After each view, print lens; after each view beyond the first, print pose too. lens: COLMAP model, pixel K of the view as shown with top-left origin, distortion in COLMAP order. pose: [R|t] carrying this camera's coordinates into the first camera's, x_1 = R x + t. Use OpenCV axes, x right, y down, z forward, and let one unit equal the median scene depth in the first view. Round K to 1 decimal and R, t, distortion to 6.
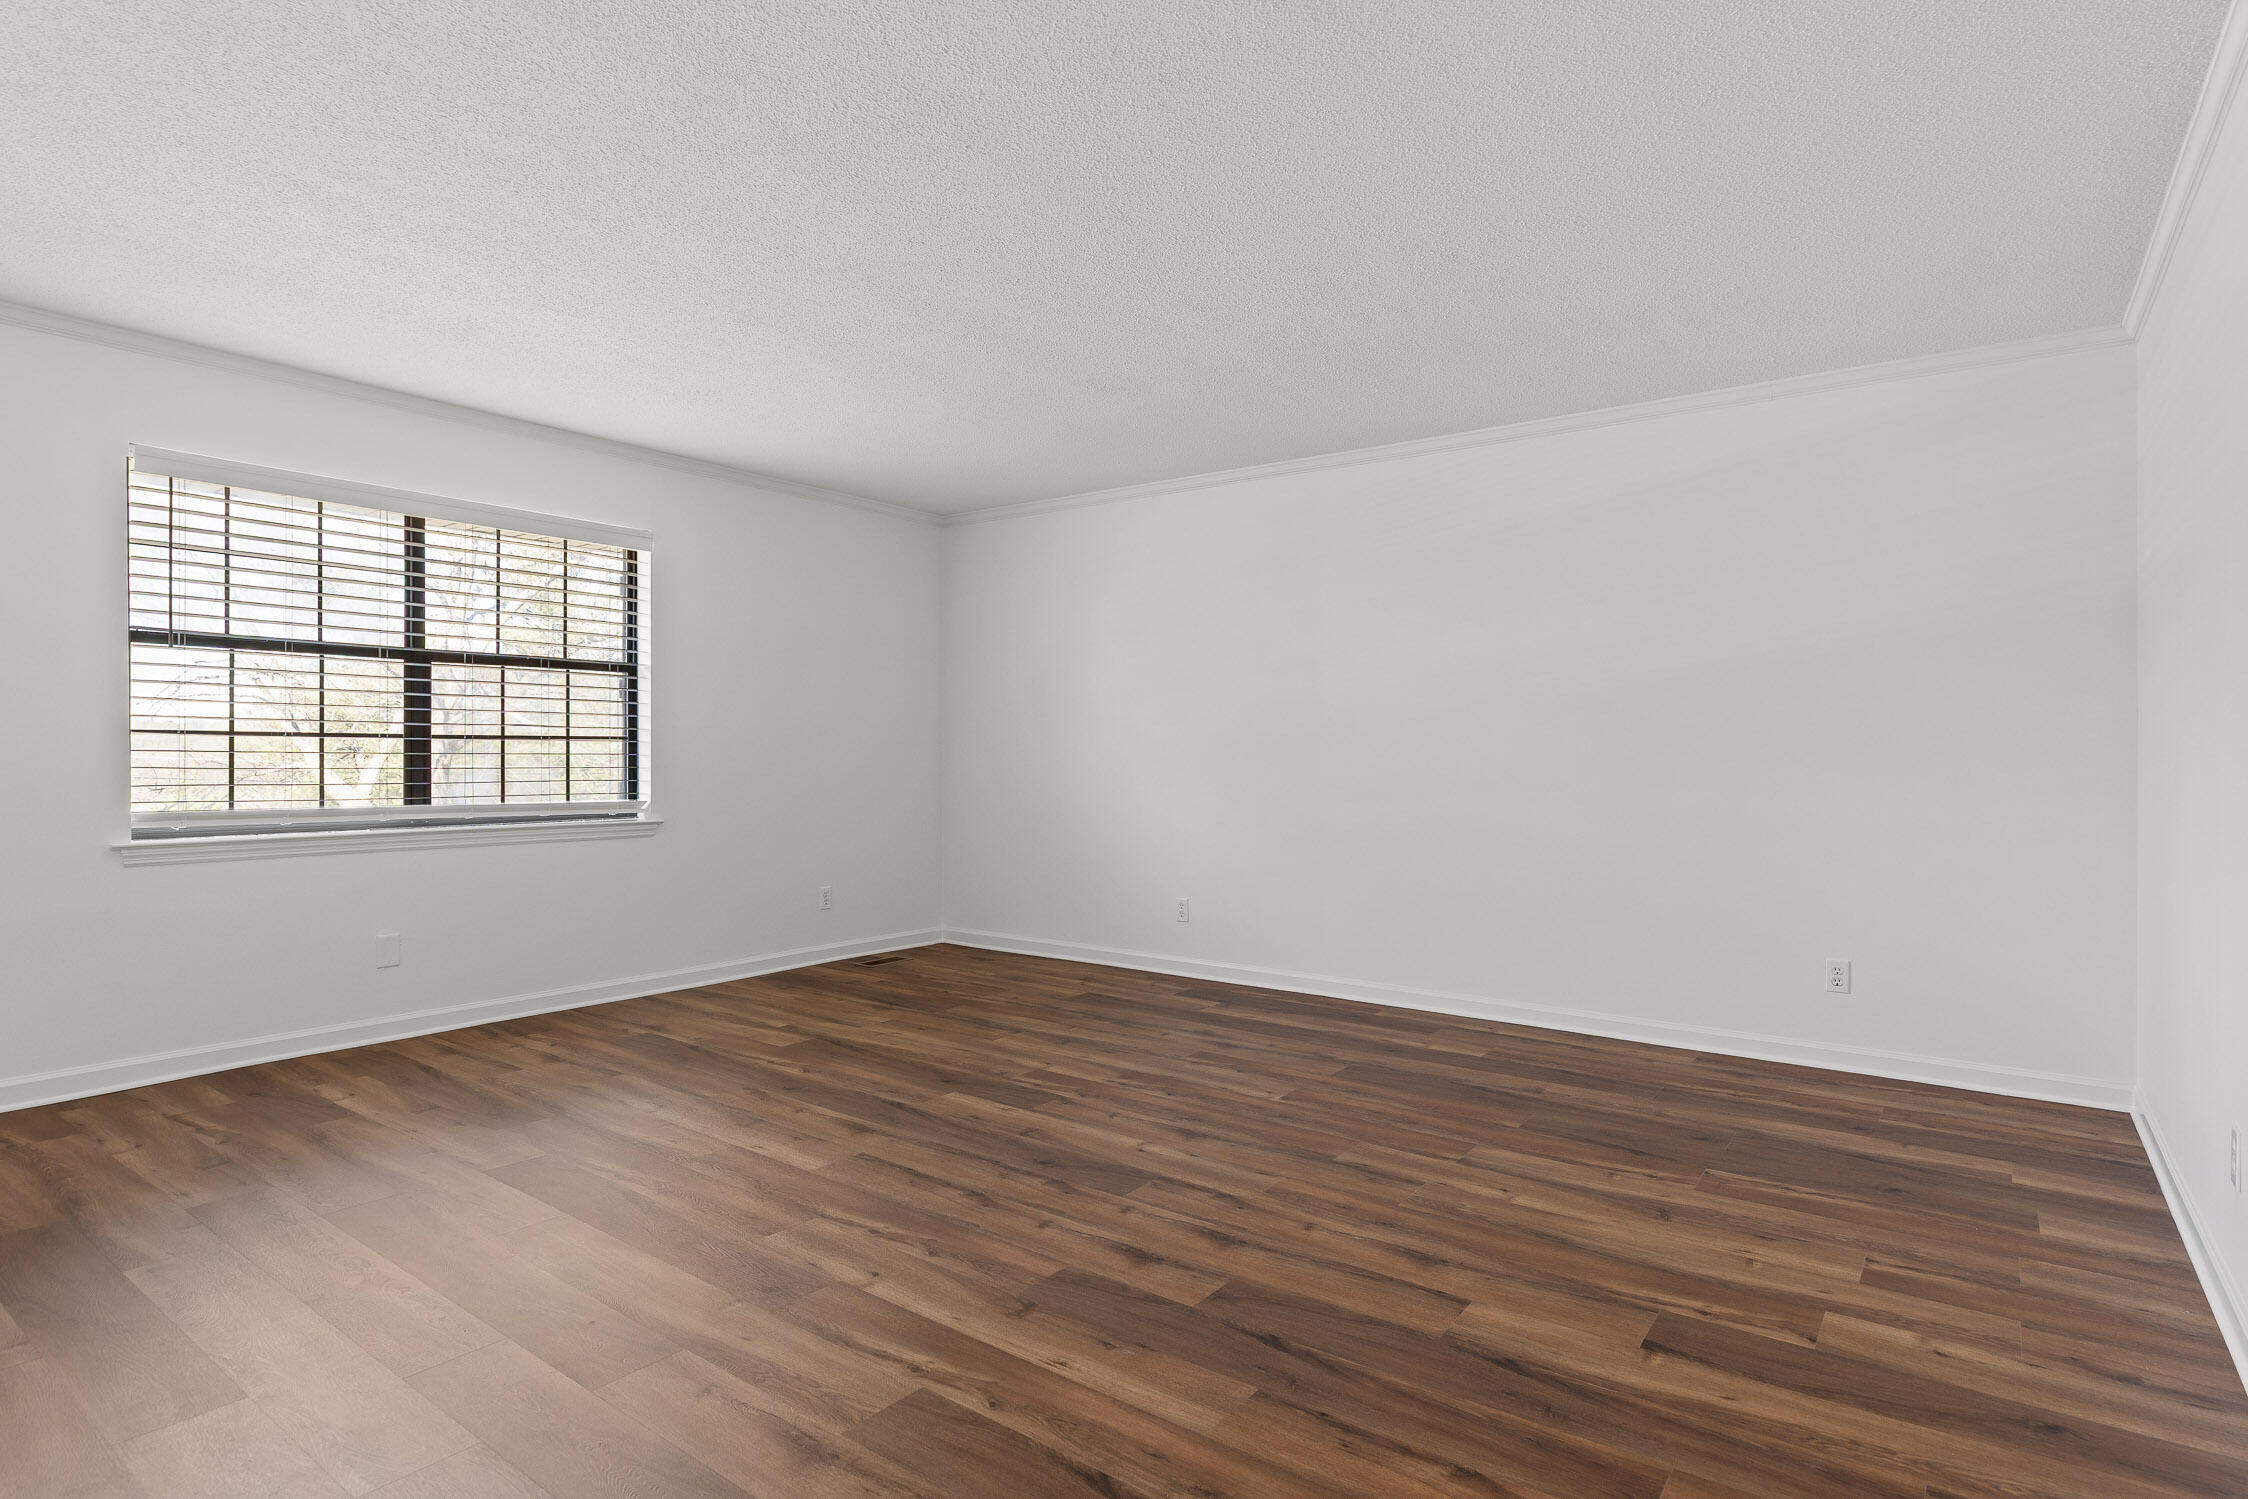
lens RADIAL K [[1124.7, 0, 1110.0], [0, 1124.7, 748.6], [0, 0, 1]] dist [0.001002, -0.000286]
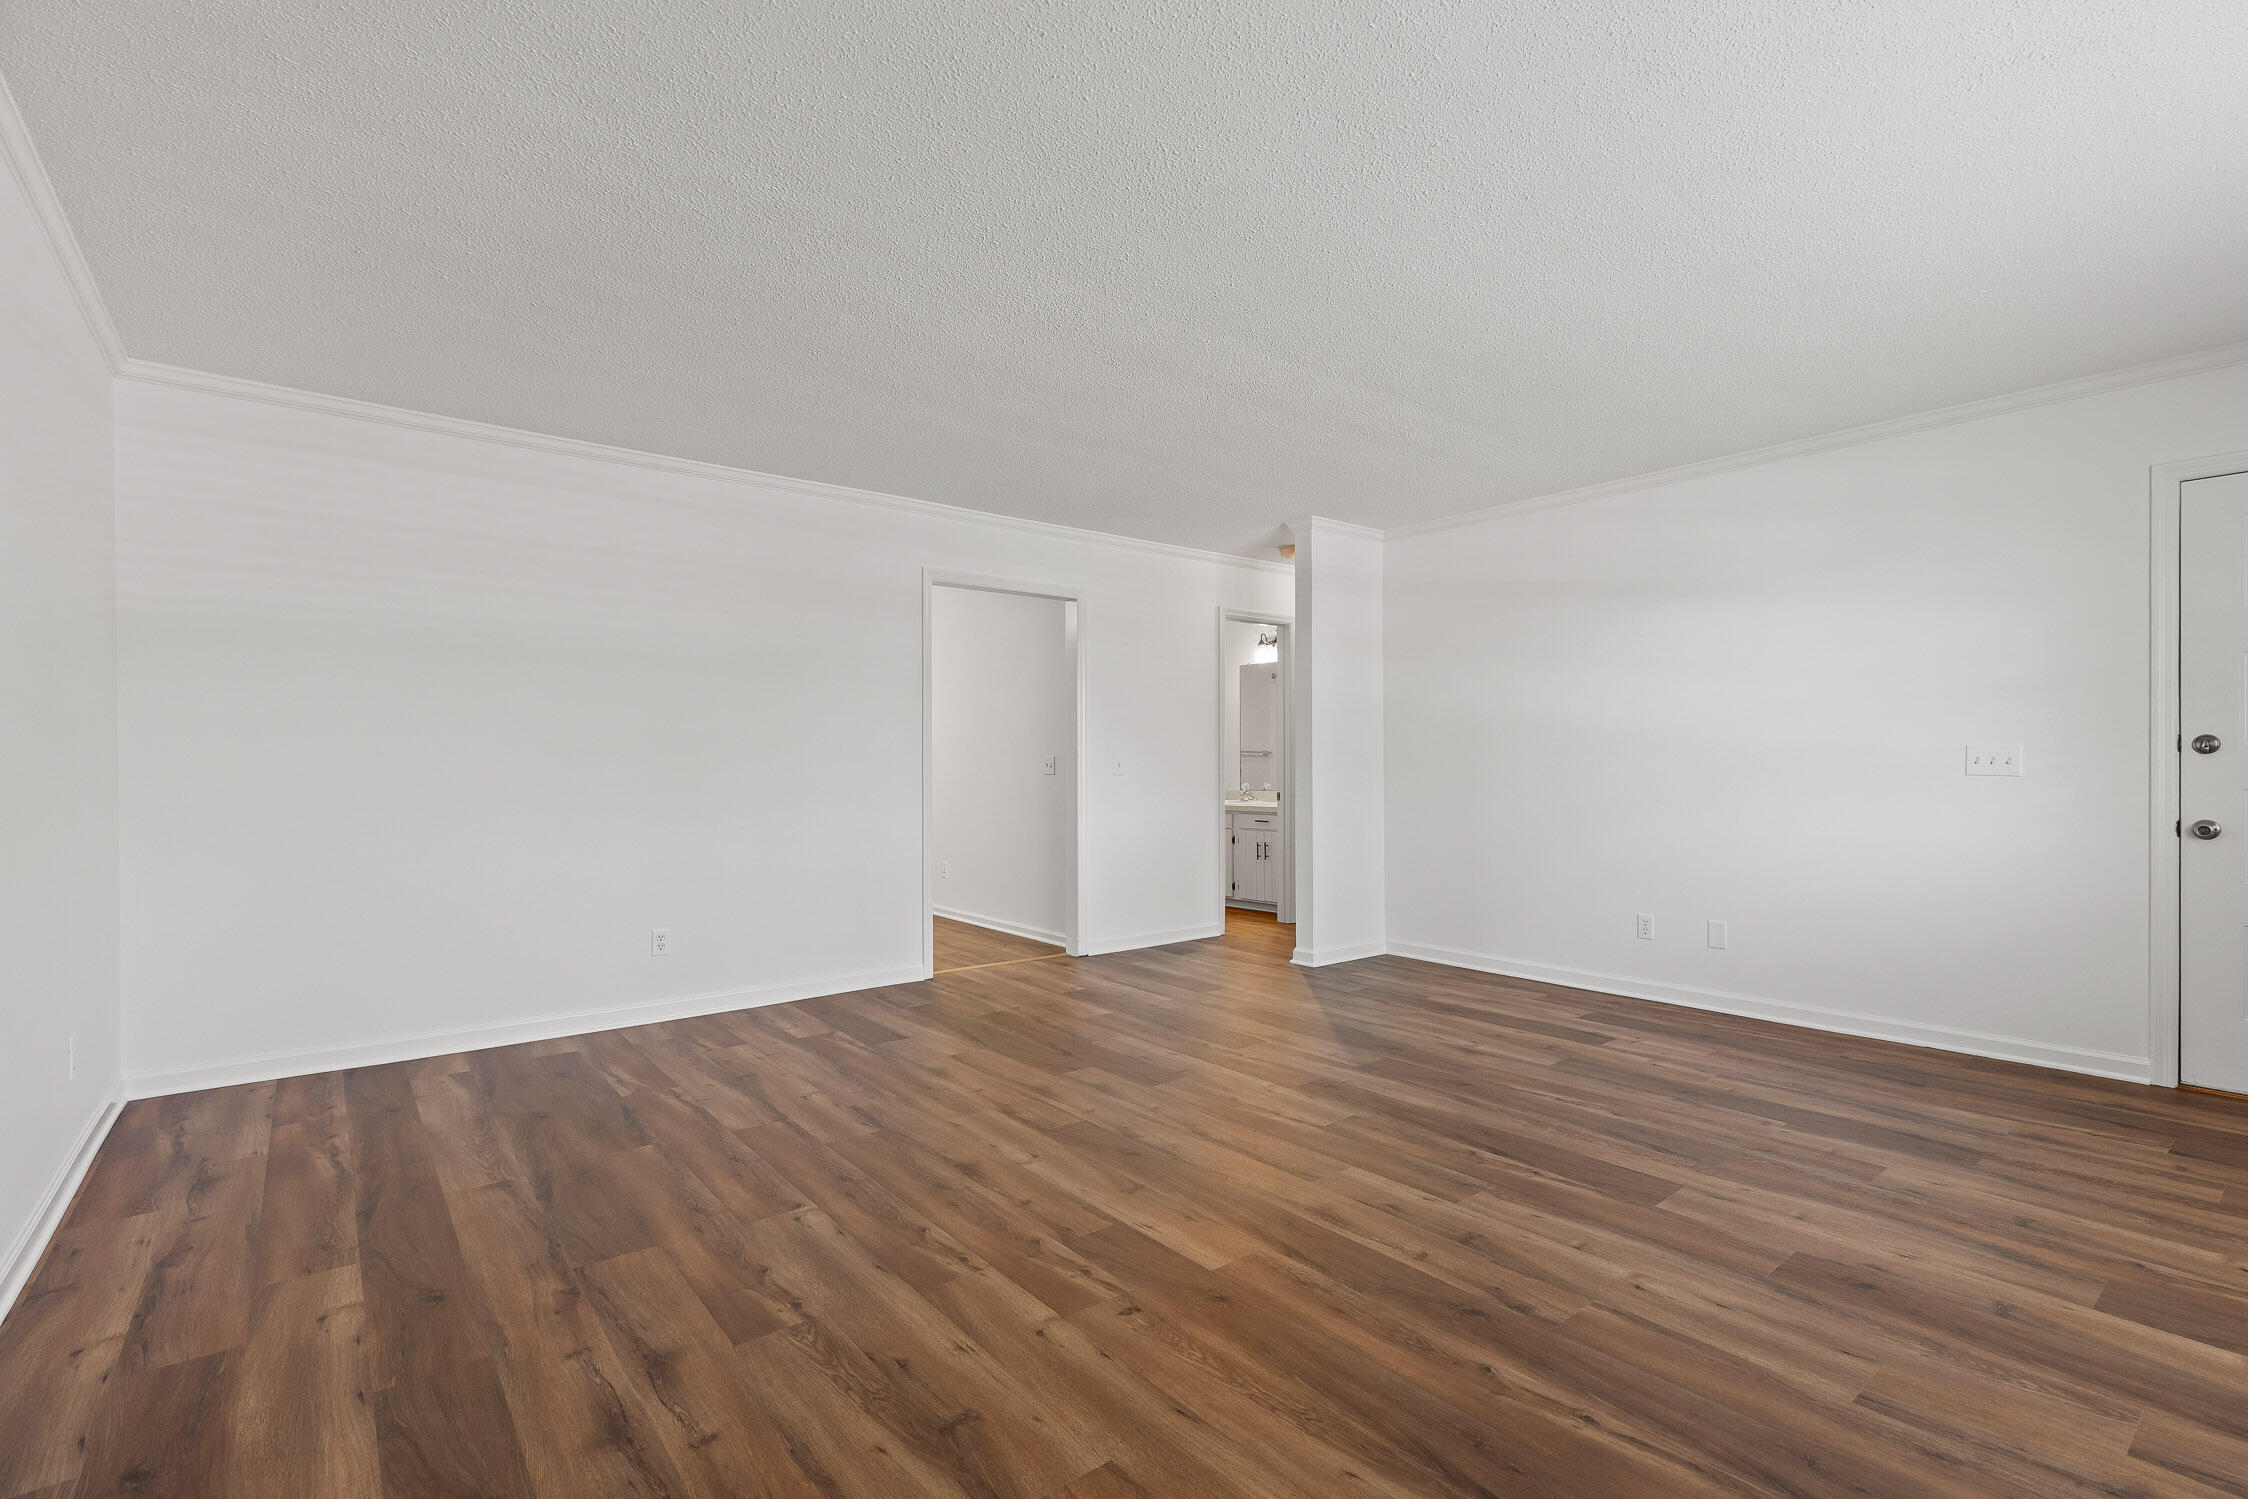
lens RADIAL K [[1036.5, 0, 1139.0], [0, 1036.5, 764.1], [0, 0, 1]] dist [0.003525, -0.000777]
pose [[-0.973673, -0.002088, 0.227941, -0.252189], [-0.002068, 0.999998, 0.000326, 0.001048], [-0.227941, -0.000154, -0.973675, 1.719027]]
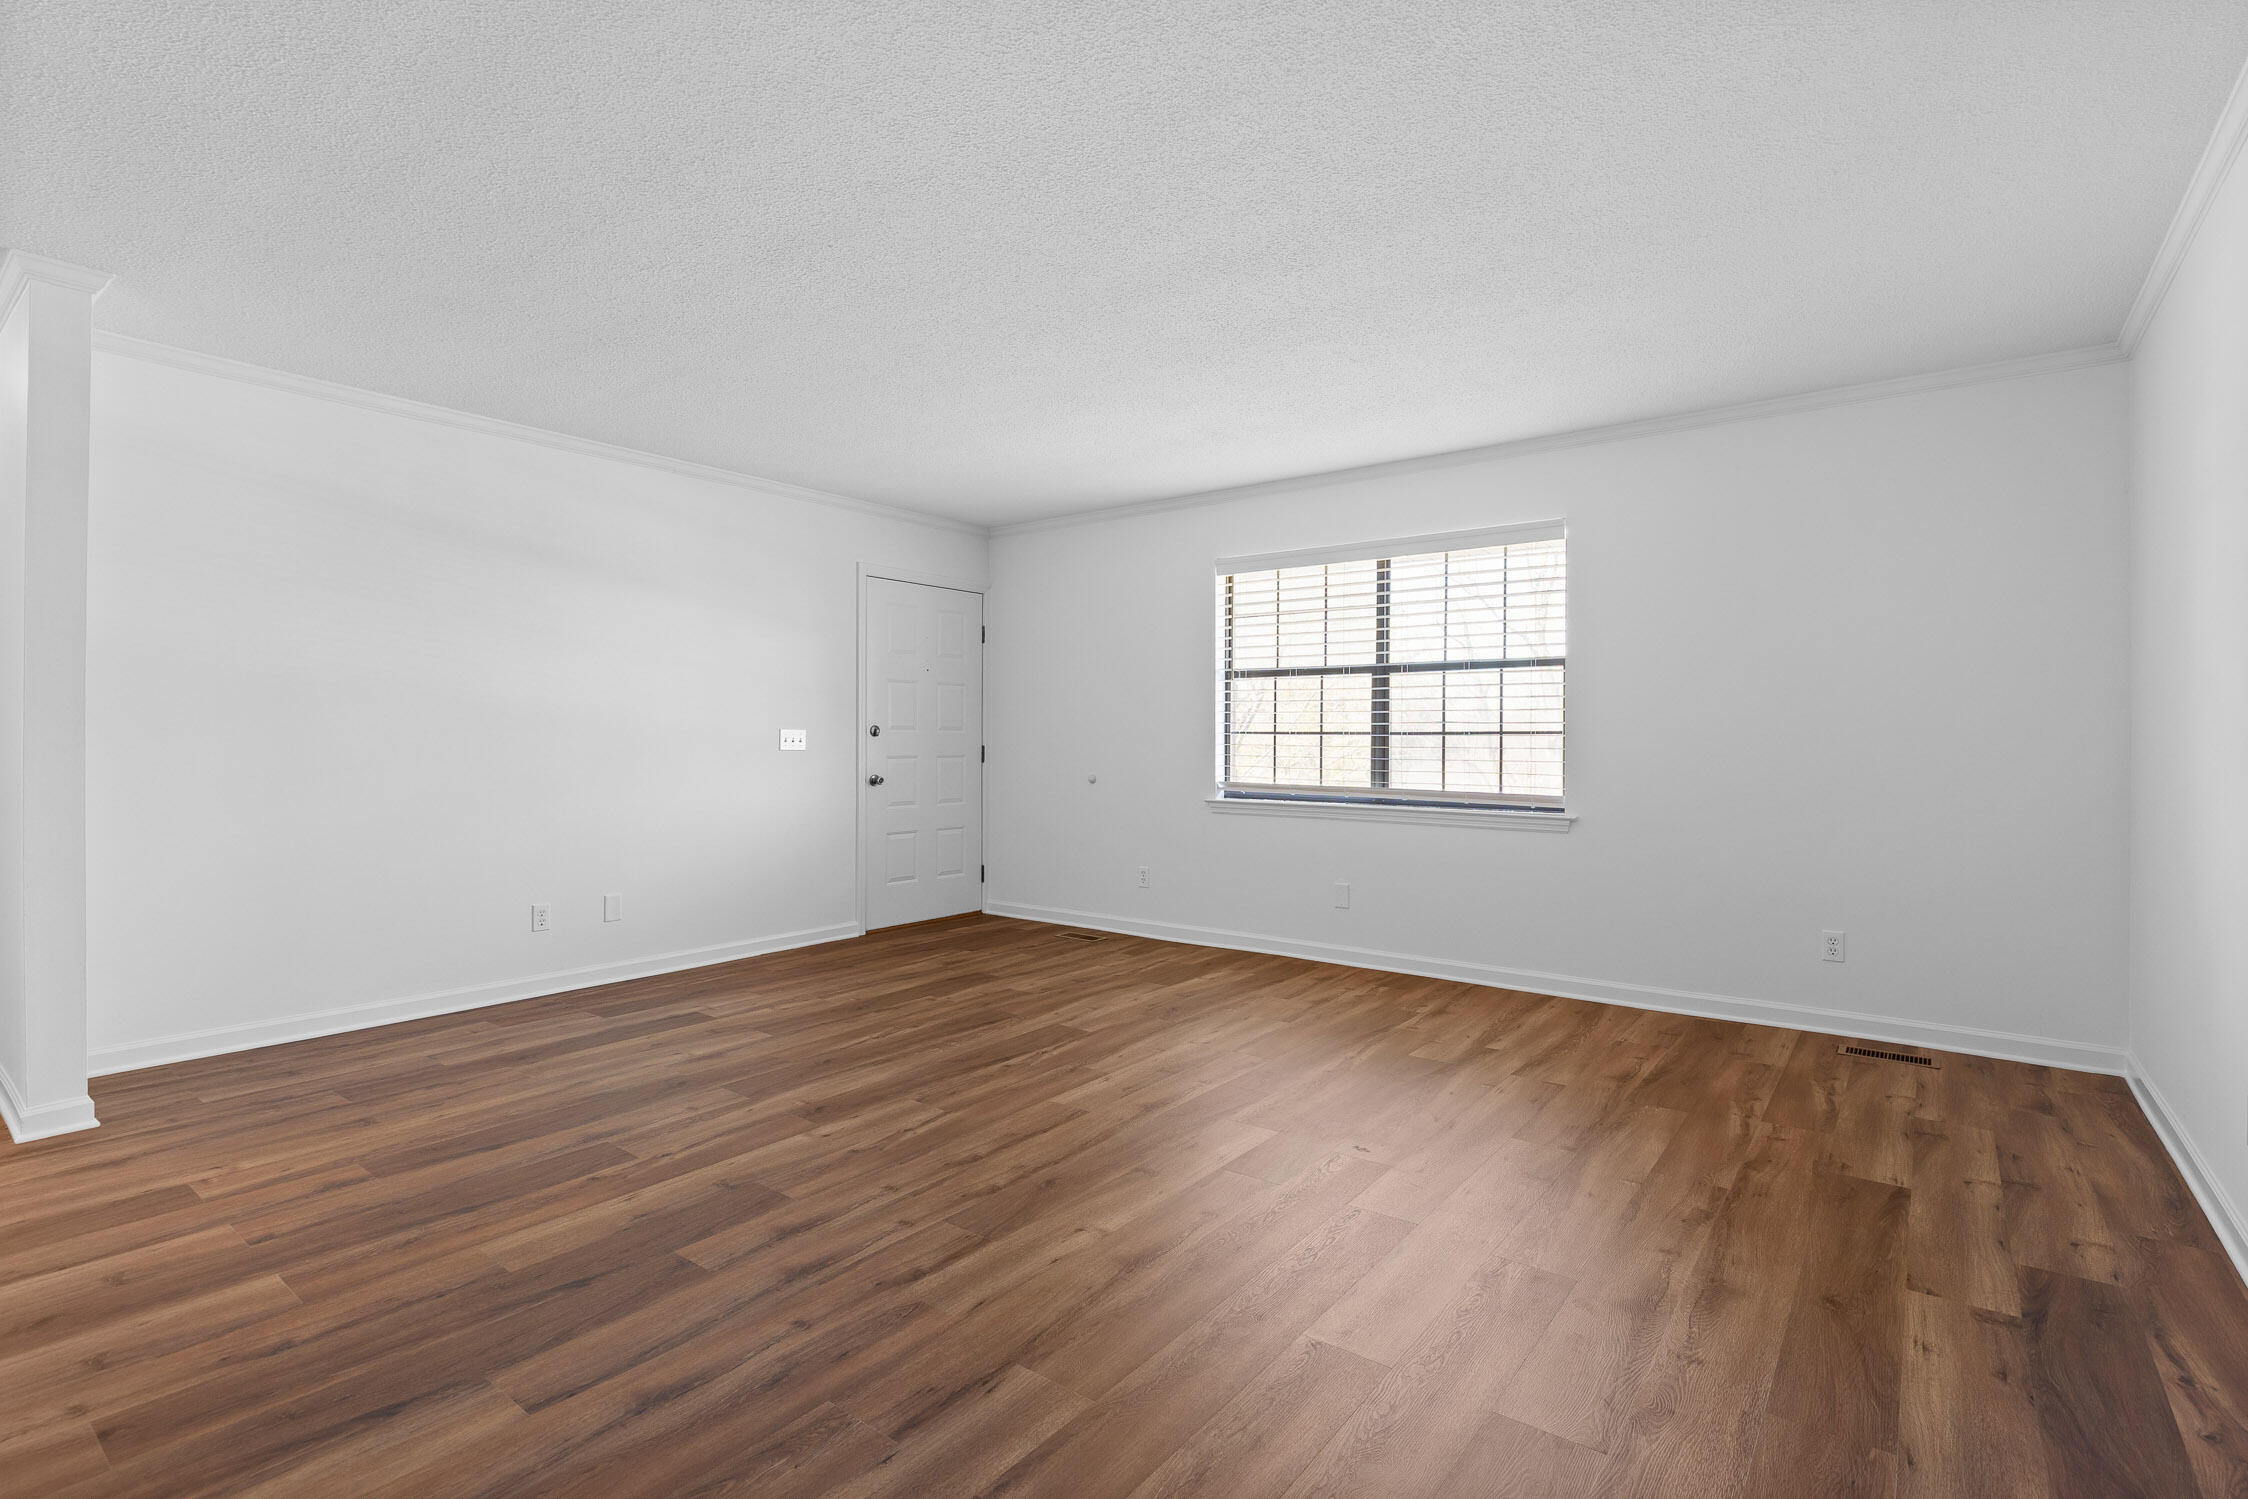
lens RADIAL K [[1040.1, 0, 1162.0], [0, 1040.1, 743.2], [0, 0, 1]] dist [-0.005620, 0.000891]
pose [[0.026591, -0.002492, -0.999643, 0.712038], [-0.001247, 0.999996, -0.002526, 0.004720], [0.999646, 0.001314, 0.026588, 0.943716]]
